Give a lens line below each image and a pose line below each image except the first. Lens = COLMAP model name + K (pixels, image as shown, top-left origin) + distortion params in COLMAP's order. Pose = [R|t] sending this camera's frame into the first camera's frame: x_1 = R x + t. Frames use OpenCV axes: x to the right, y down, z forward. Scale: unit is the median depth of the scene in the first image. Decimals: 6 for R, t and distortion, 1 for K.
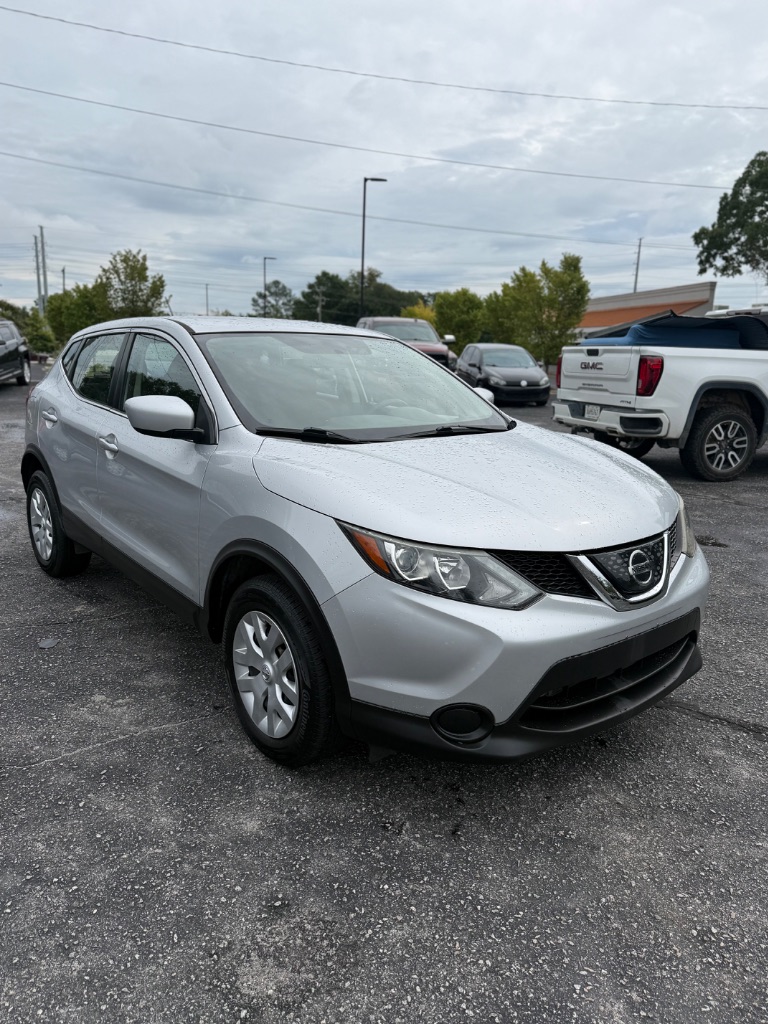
lens RADIAL K [[808.5, 0, 389.1], [0, 808.5, 537.9], [0, 0, 1]] dist [0.032207, -0.051704]
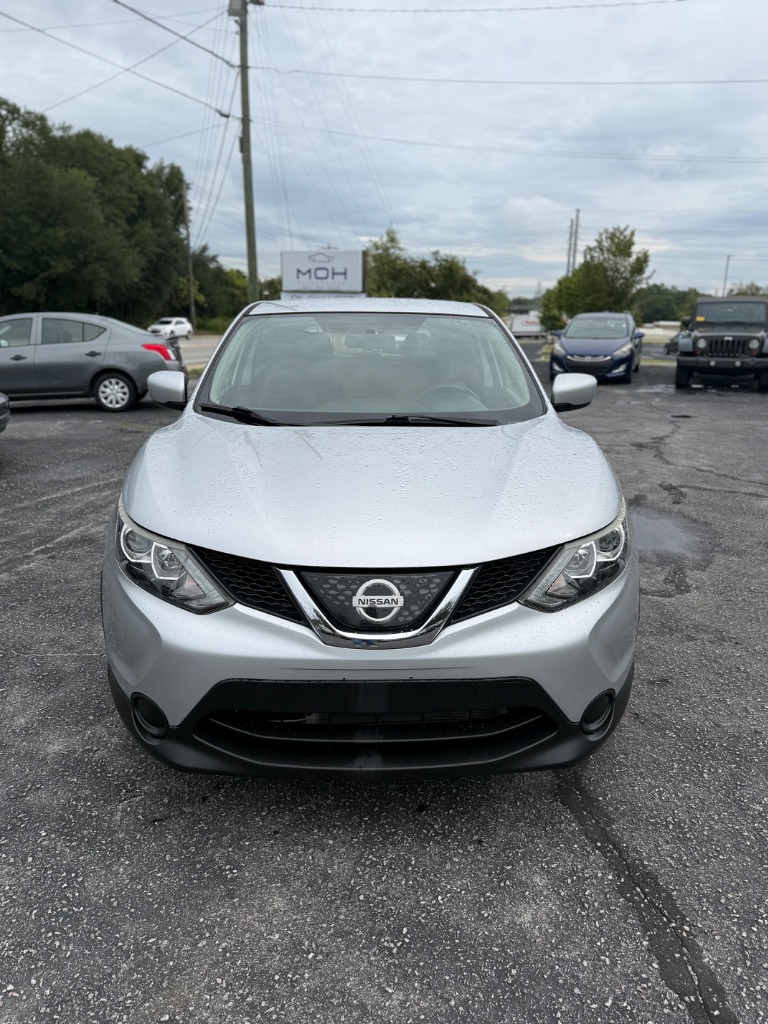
lens RADIAL K [[808.5, 0, 389.1], [0, 808.5, 537.9], [0, 0, 1]] dist [0.032207, -0.051704]
pose [[0.757587, 0.157387, -0.633475, 0.444952], [-0.140905, 0.987046, 0.076720, -0.048281], [0.637344, 0.031138, 0.769950, 0.209128]]
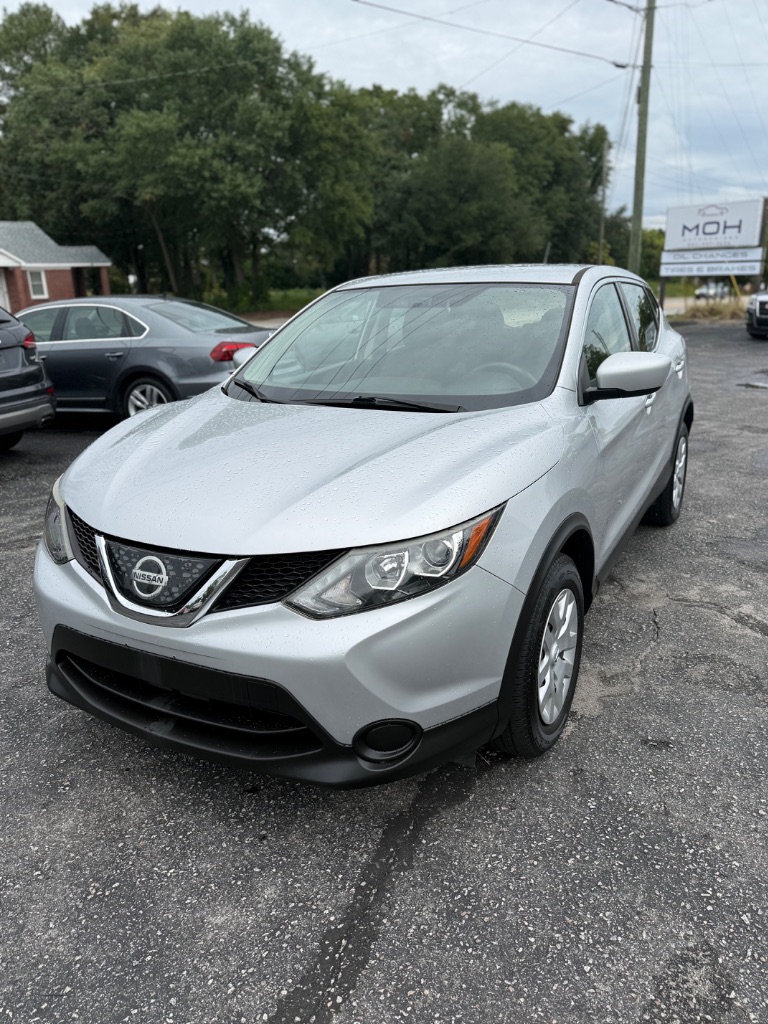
lens RADIAL K [[805.9, 0, 380.1], [0, 805.9, 540.1], [0, 0, 1]] dist [0.026652, -0.035884]
pose [[0.273824, 0.260940, -0.925706, 0.621810], [-0.184159, 0.958908, 0.215825, -0.122921], [0.943984, 0.111379, 0.310626, 0.523496]]
